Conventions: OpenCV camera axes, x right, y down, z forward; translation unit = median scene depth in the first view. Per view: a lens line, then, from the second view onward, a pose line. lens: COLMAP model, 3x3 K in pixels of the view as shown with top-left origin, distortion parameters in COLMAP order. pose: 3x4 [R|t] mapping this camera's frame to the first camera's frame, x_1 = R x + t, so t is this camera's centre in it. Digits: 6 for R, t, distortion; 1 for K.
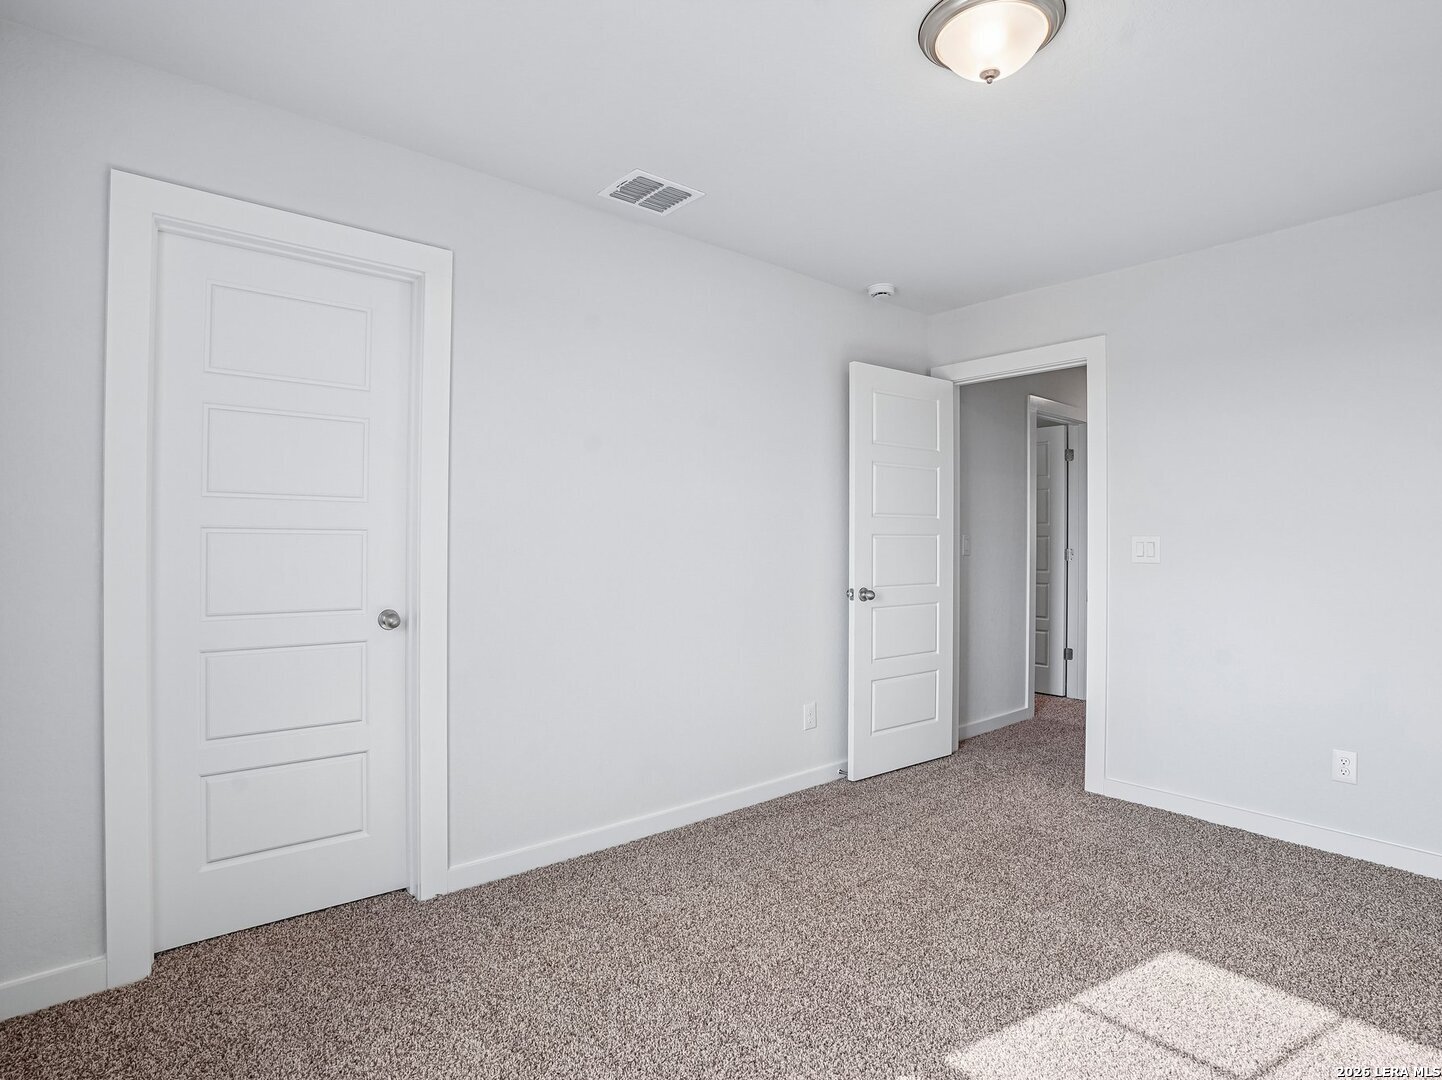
lens RADIAL K [[740.0, 0, 724.4], [0, 740.0, 530.2], [0, 0, 1]] dist [-0.030968, 0.000110]
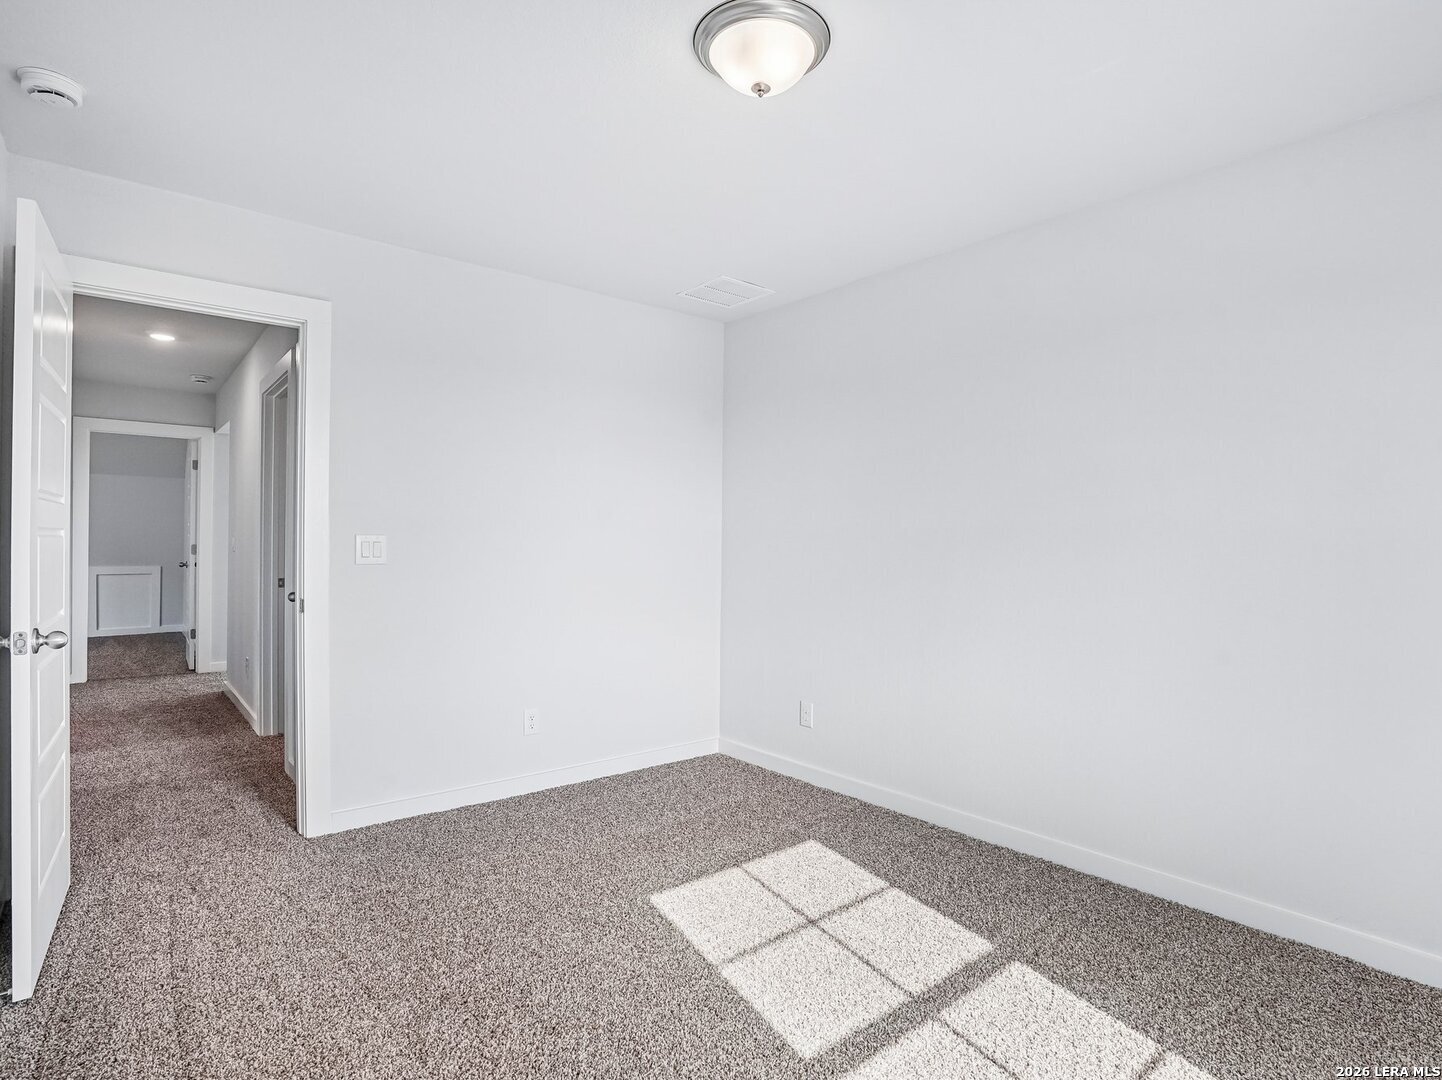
lens RADIAL K [[740.0, 0, 724.4], [0, 740.0, 530.2], [0, 0, 1]] dist [-0.030968, 0.000110]
pose [[0.043135, 0.011870, 0.998999, -0.299795], [-0.013872, 0.999840, -0.011281, 0.005626], [-0.998973, -0.013371, 0.043293, 0.456695]]
